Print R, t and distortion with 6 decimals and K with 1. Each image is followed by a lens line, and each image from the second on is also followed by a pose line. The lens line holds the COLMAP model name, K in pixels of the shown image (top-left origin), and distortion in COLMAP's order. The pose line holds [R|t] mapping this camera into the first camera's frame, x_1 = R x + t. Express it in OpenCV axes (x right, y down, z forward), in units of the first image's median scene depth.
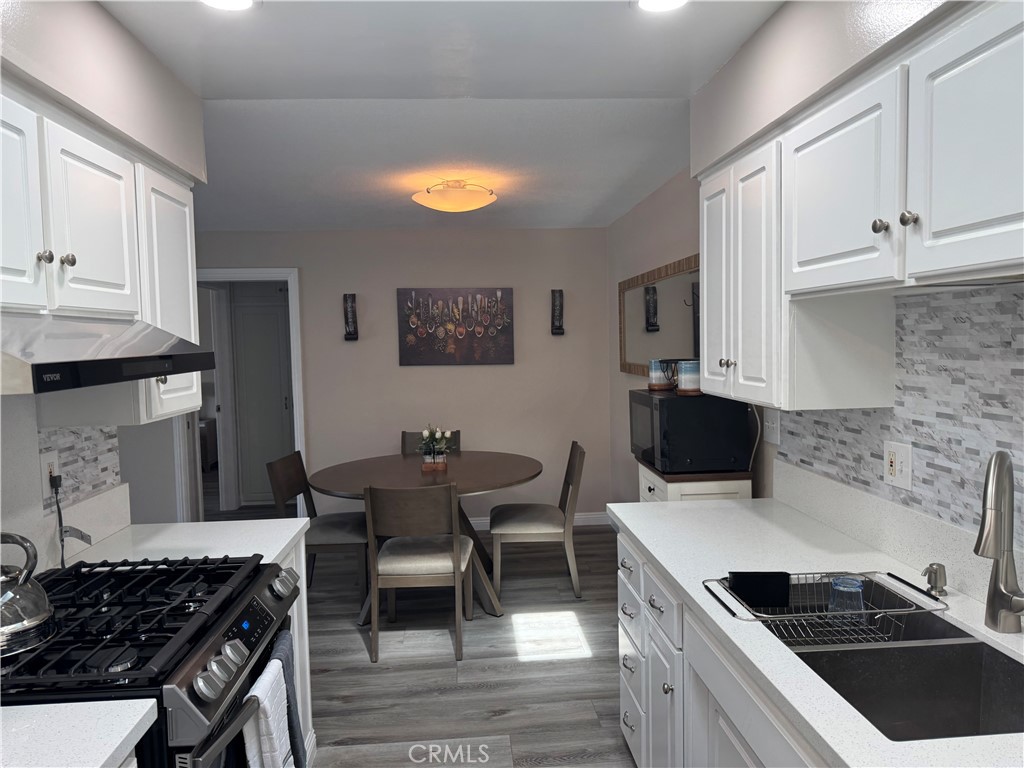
lens RADIAL K [[726.0, 0, 508.1], [0, 726.0, 383.7], [0, 0, 1]] dist [0.075281, -0.100155]
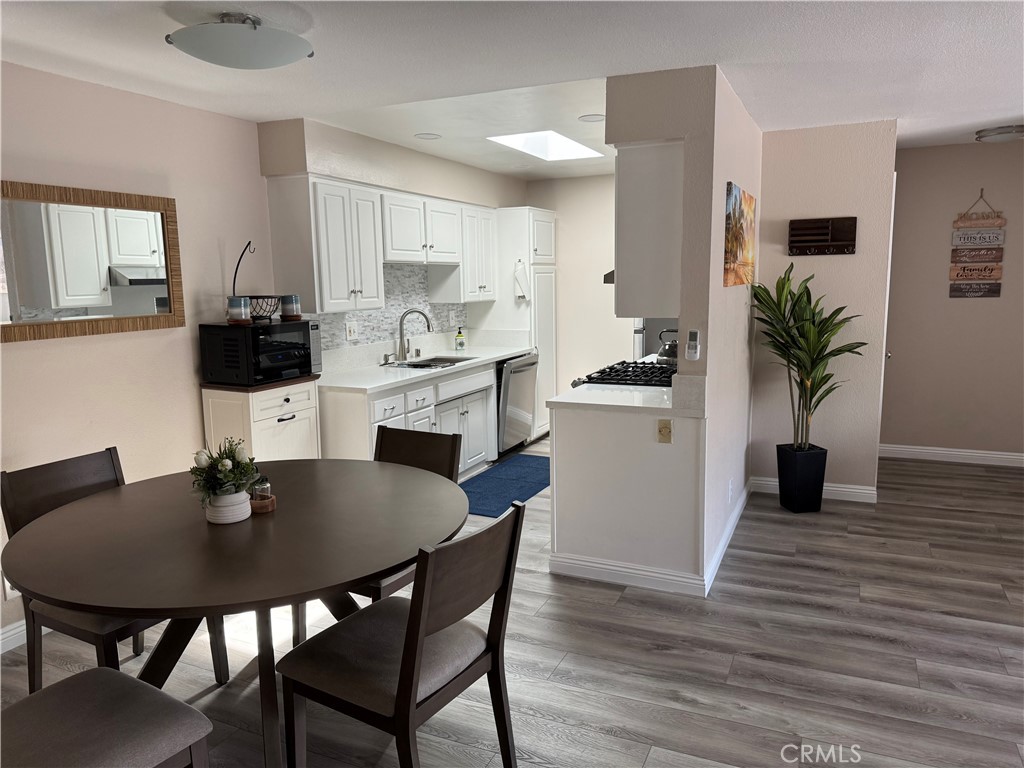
lens RADIAL K [[726.0, 0, 503.8], [0, 726.0, 389.3], [0, 0, 1]] dist [0.075281, -0.100155]
pose [[-0.870858, -0.036784, 0.490156, -1.273825], [0.067945, 0.978614, 0.194158, -0.158539], [-0.486815, 0.202387, -0.849735, 3.211489]]
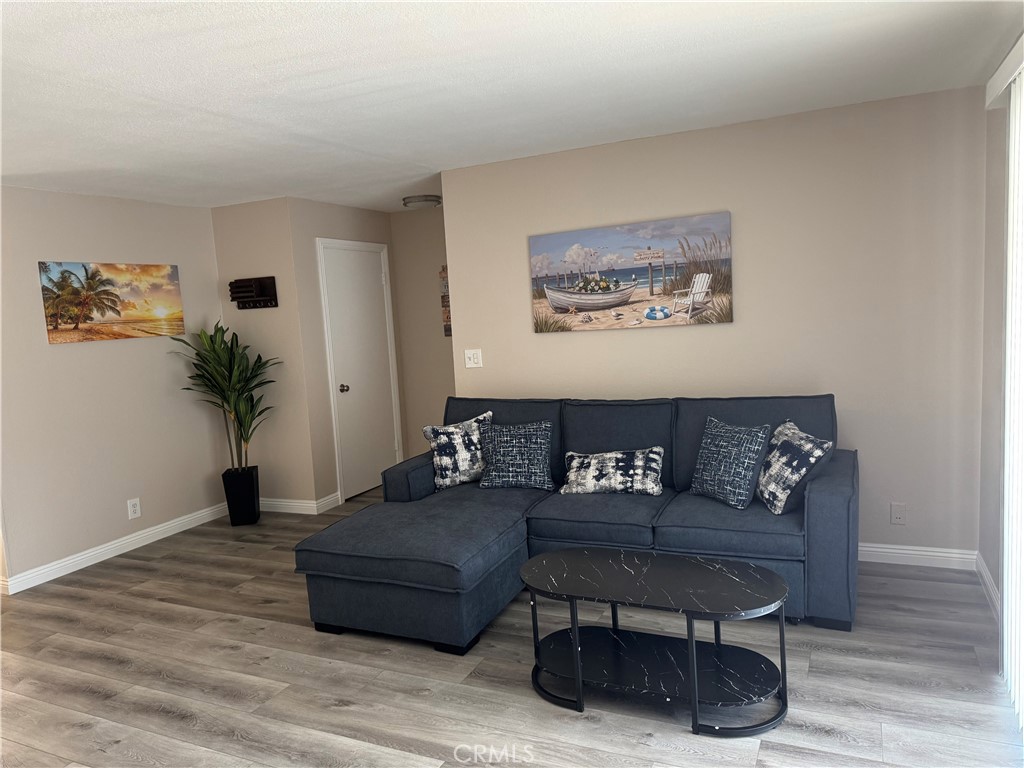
lens RADIAL K [[726.0, 0, 511.9], [0, 726.0, 388.3], [0, 0, 1]] dist [0.075281, -0.100155]
pose [[-0.868824, 0.017963, 0.494795, -3.370219], [0.106332, 0.982794, 0.151031, -0.066398], [-0.483569, 0.183832, -0.855785, 2.576962]]
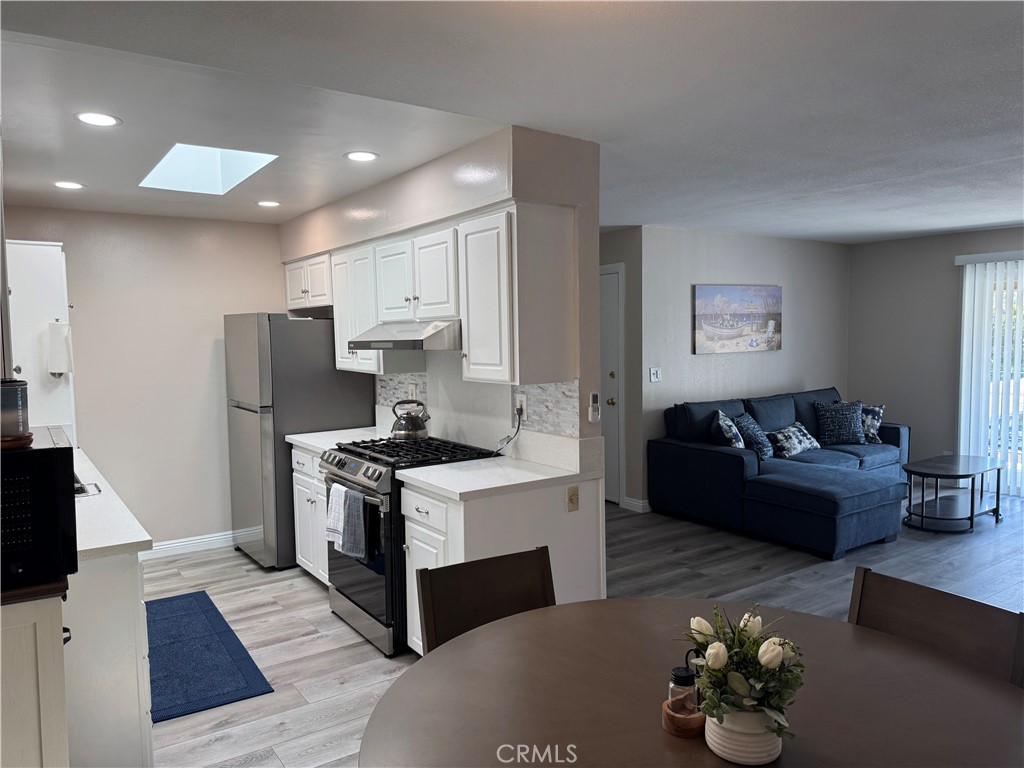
lens RADIAL K [[726.0, 0, 515.3], [0, 726.0, 383.5], [0, 0, 1]] dist [0.075281, -0.100155]
pose [[-0.854264, 0.068860, -0.515258, 0.305304], [0.002492, 0.991719, 0.128403, -0.176627], [0.519833, 0.108407, -0.847362, 2.861868]]
